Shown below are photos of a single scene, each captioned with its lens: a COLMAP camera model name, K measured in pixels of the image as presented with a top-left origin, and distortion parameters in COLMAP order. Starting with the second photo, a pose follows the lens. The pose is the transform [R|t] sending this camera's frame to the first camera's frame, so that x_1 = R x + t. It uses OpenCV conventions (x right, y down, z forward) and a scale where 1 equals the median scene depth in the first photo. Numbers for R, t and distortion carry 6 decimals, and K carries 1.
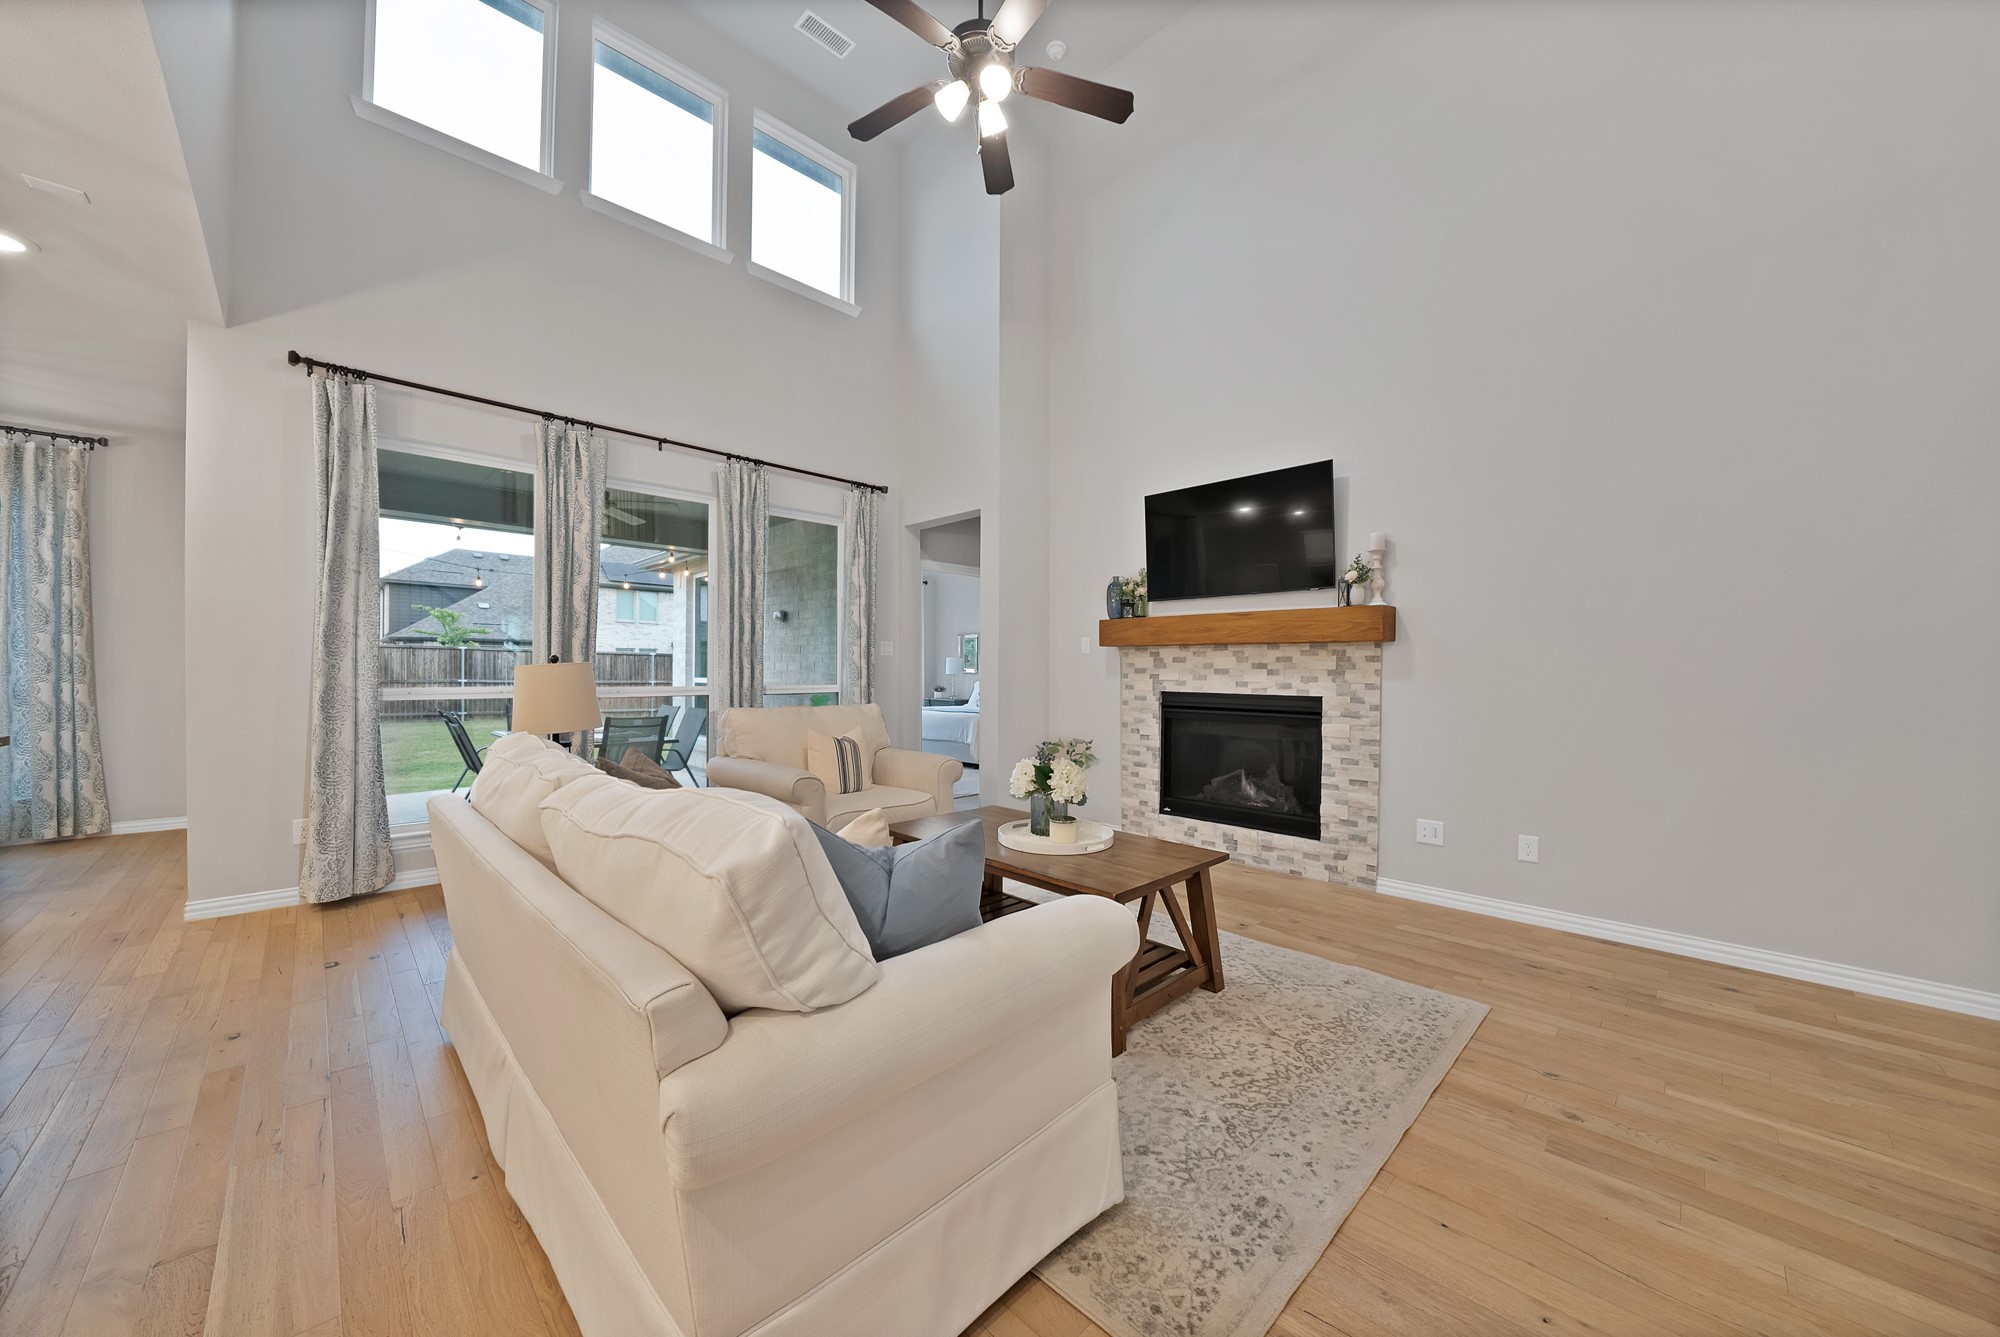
lens RADIAL K [[717.6, 0, 985.7], [0, 717.6, 666.5], [0, 0, 1]] dist [-0.016182, 0.000491]
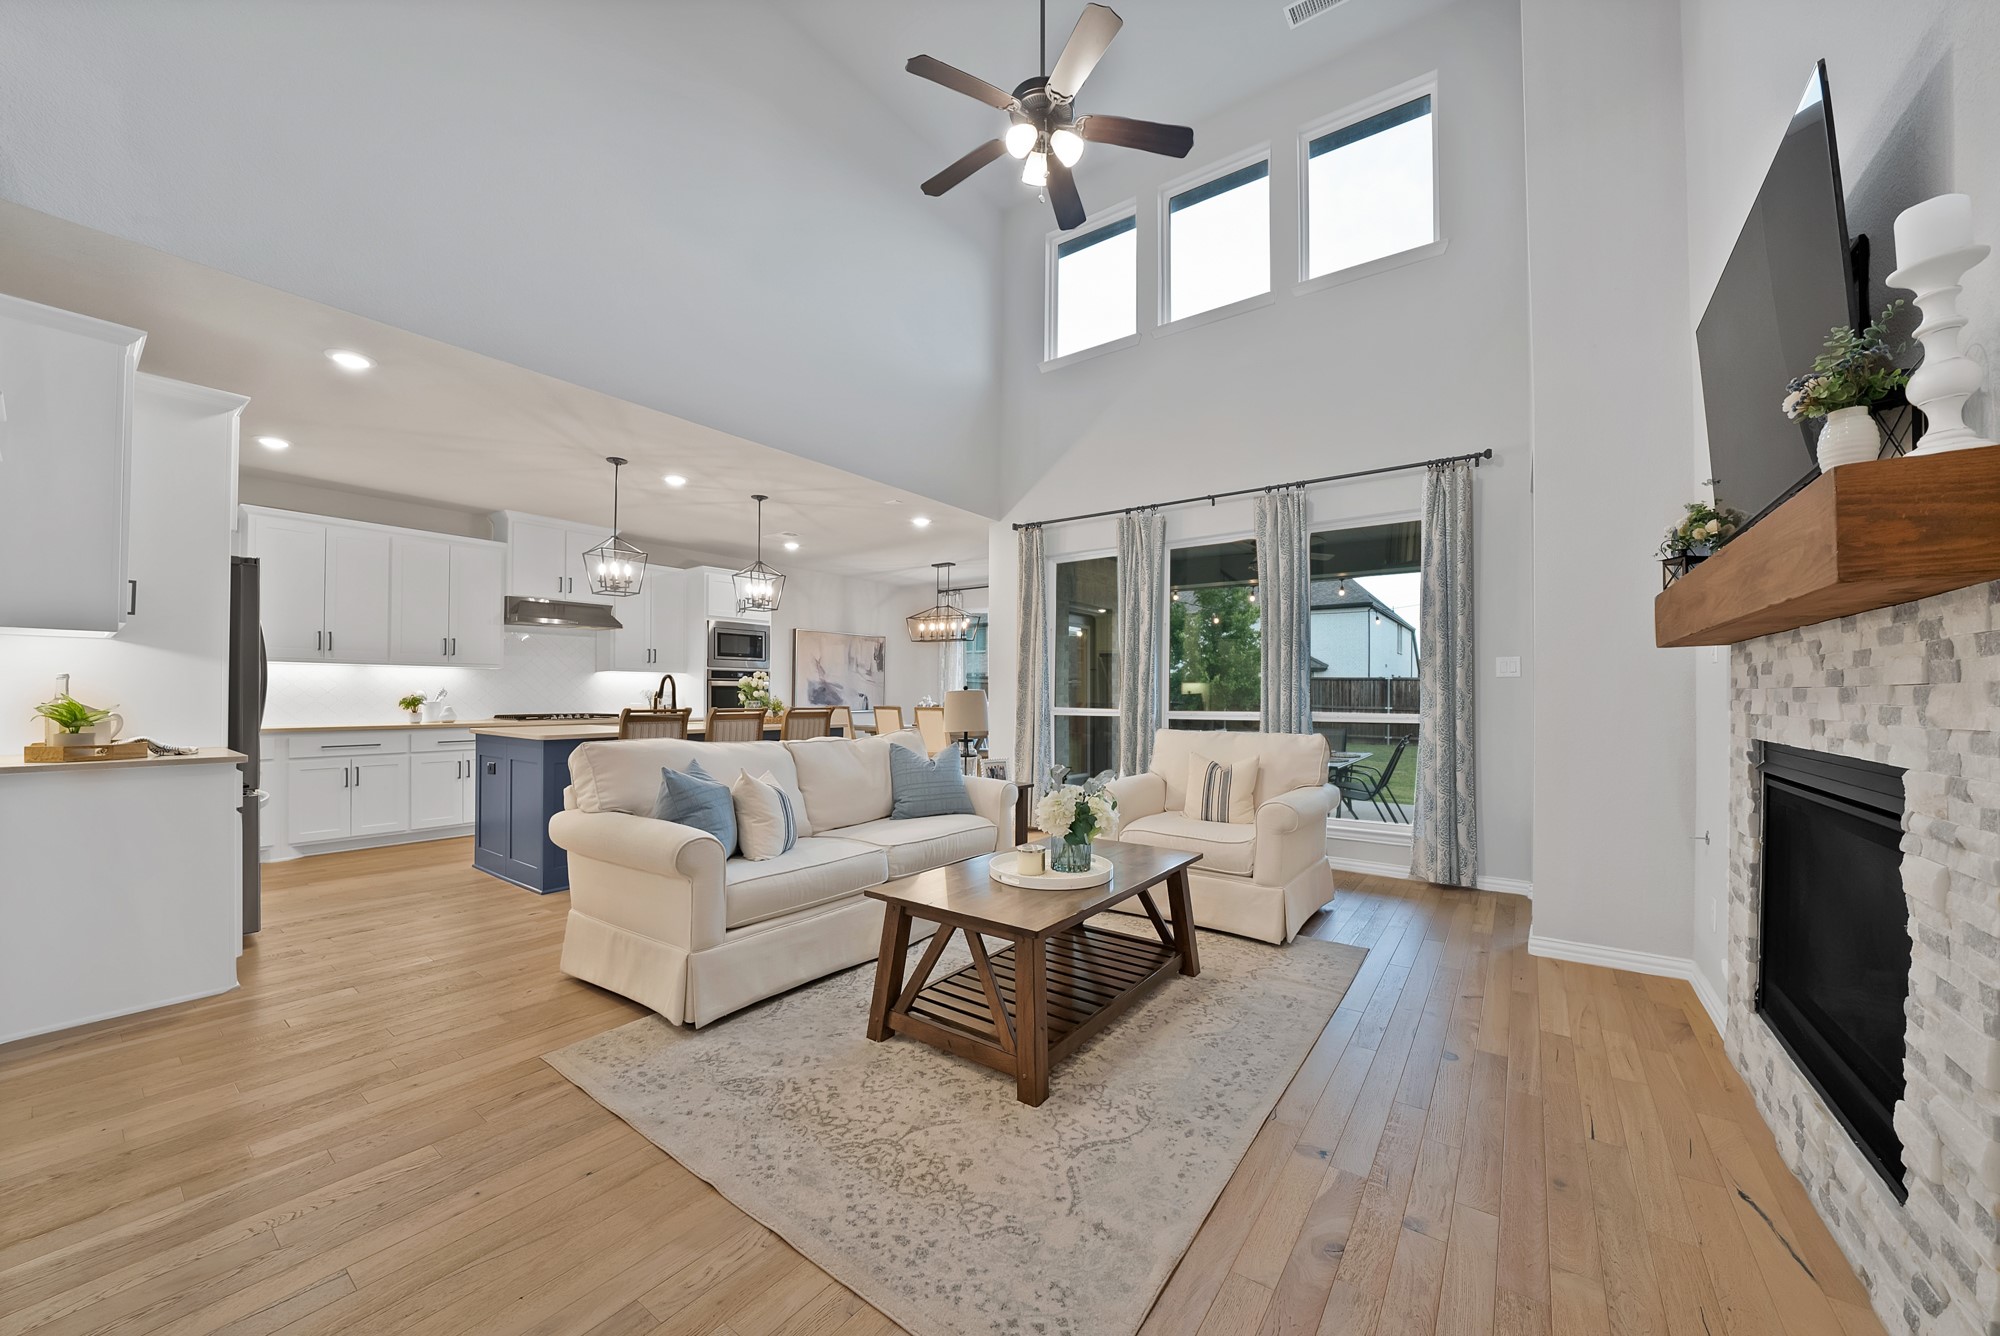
lens RADIAL K [[717.6, 0, 1010.9], [0, 717.6, 683.2], [0, 0, 1]] dist [-0.016182, 0.000491]
pose [[0.167947, -0.020919, -0.985574, 0.705944], [0.001281, 0.999779, -0.021002, 0.009343], [0.985795, 0.002264, 0.167937, 0.547696]]
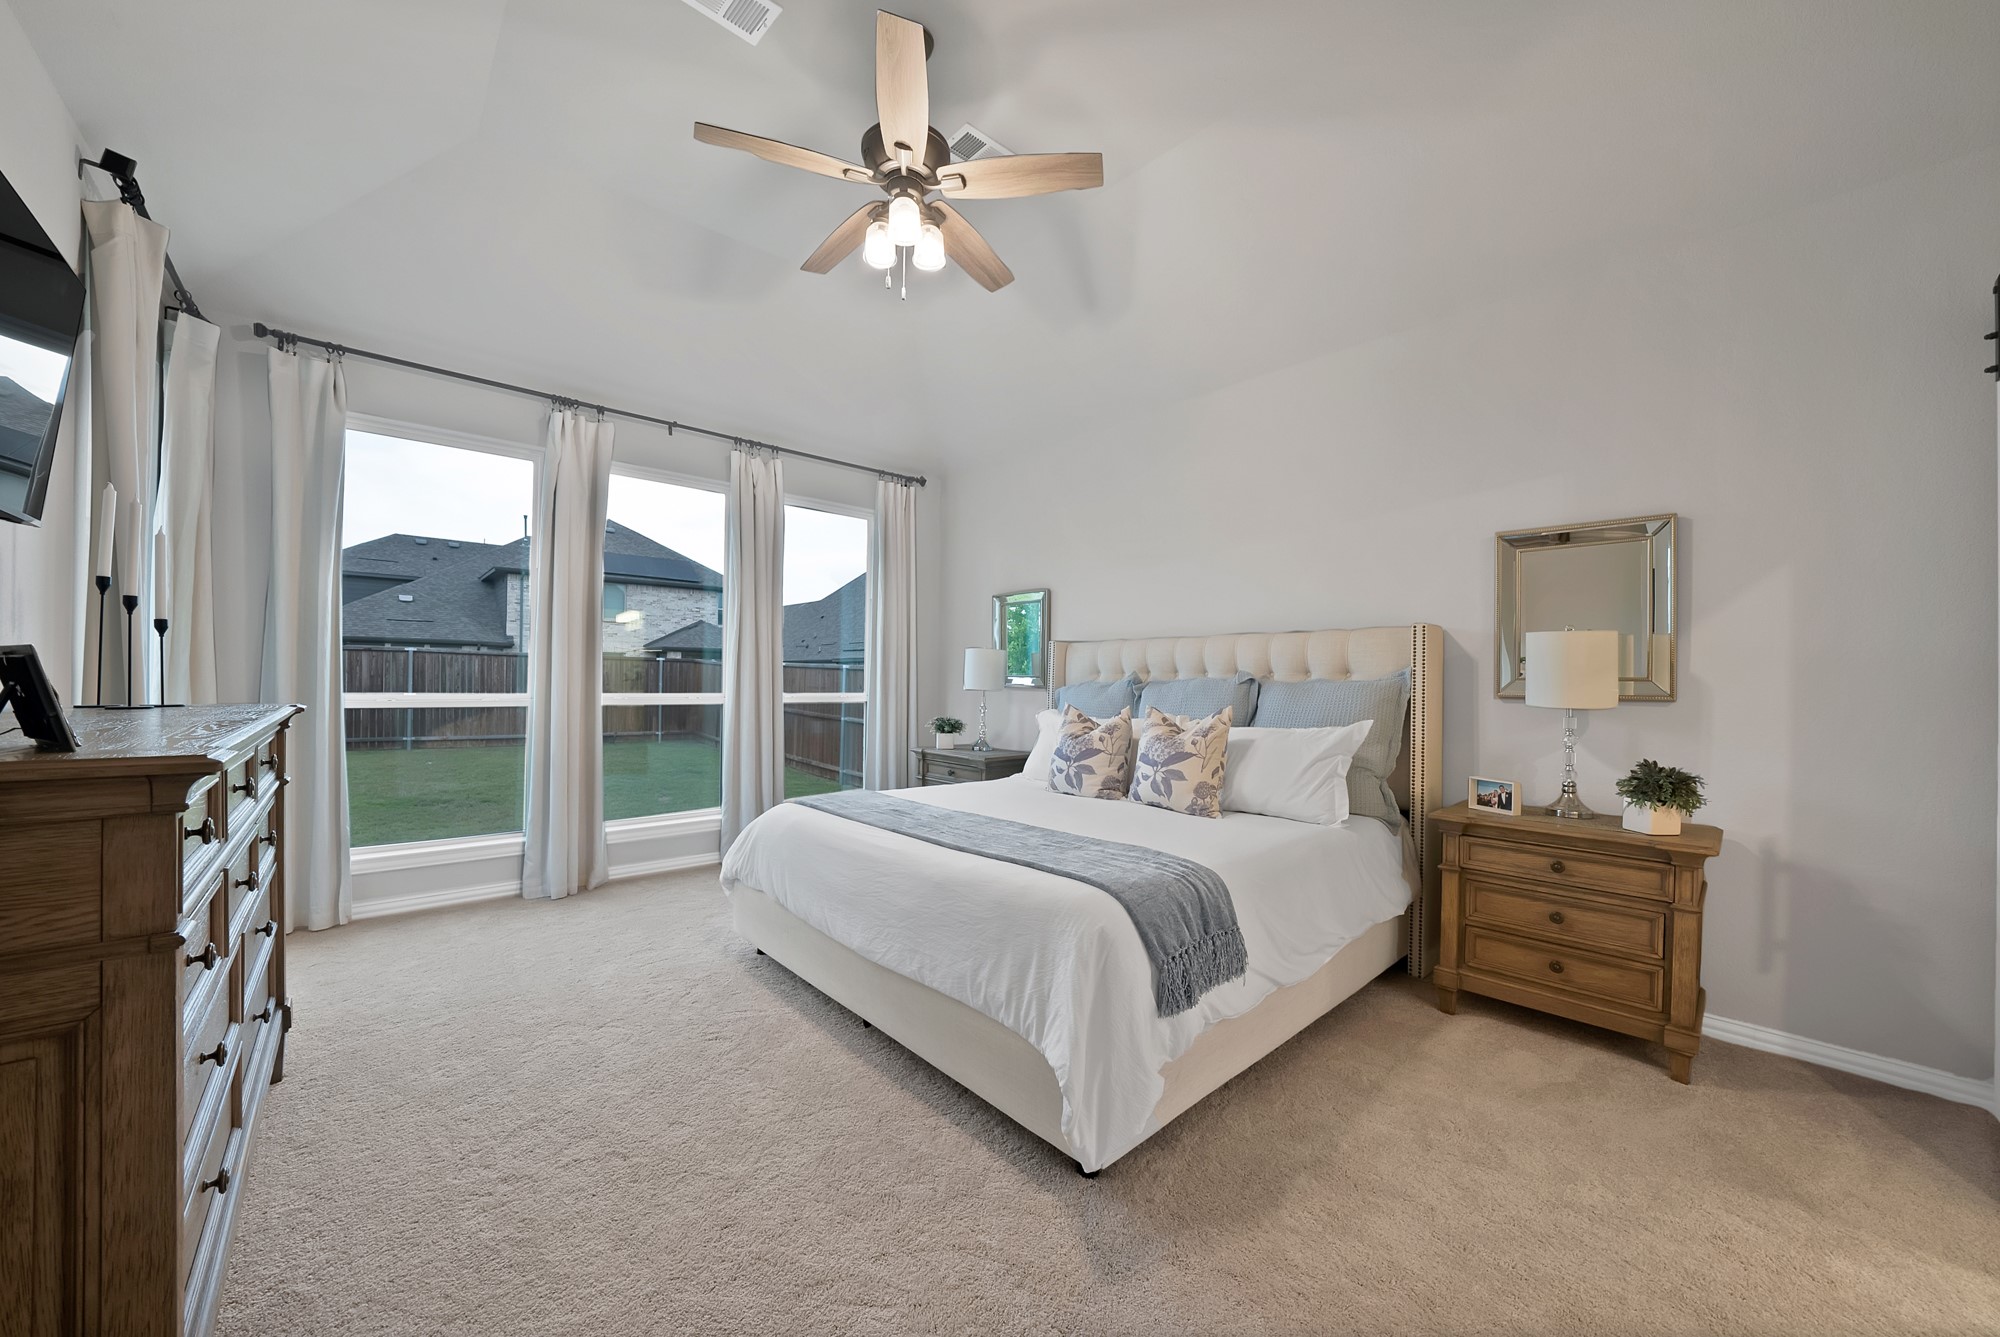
lens RADIAL K [[717.6, 0, 1002.7], [0, 717.6, 674.5], [0, 0, 1]] dist [-0.016182, 0.000491]
pose [[0.999582, 0.000751, -0.028891, -0.003675], [-0.000649, 0.999994, 0.003538, 0.000040], [0.028894, -0.003517, 0.999576, 0.104005]]
